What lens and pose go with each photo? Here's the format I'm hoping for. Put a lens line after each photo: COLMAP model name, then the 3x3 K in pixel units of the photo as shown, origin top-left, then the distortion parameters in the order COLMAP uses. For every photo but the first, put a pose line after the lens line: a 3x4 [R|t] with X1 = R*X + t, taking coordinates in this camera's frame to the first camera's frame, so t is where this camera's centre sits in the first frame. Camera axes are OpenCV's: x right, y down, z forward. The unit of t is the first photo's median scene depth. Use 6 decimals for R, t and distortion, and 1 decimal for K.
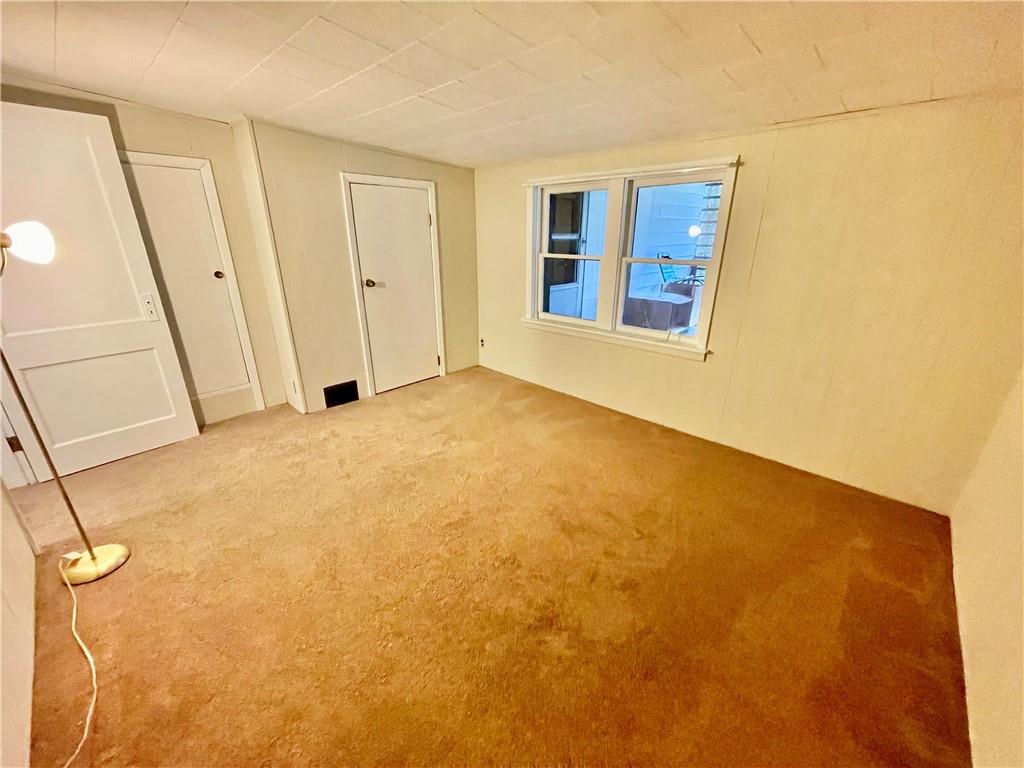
lens RADIAL K [[412.2, 0, 504.9], [0, 412.2, 387.2], [0, 0, 1]] dist [-0.002997, 0.000395]
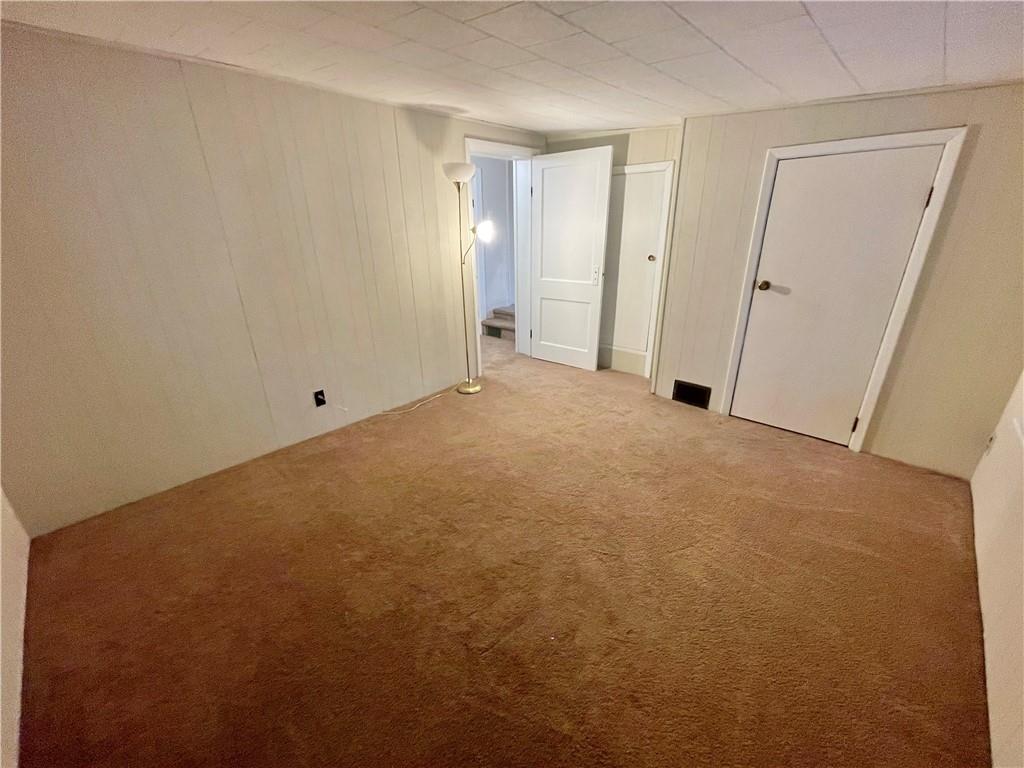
lens RADIAL K [[412.2, 0, 504.9], [0, 412.2, 387.2], [0, 0, 1]] dist [-0.002997, 0.000395]
pose [[-0.000305, 0.367730, -0.929933, 0.514854], [-0.334636, 0.876282, 0.346624, -0.195757], [0.942347, 0.311294, 0.122788, 0.508071]]
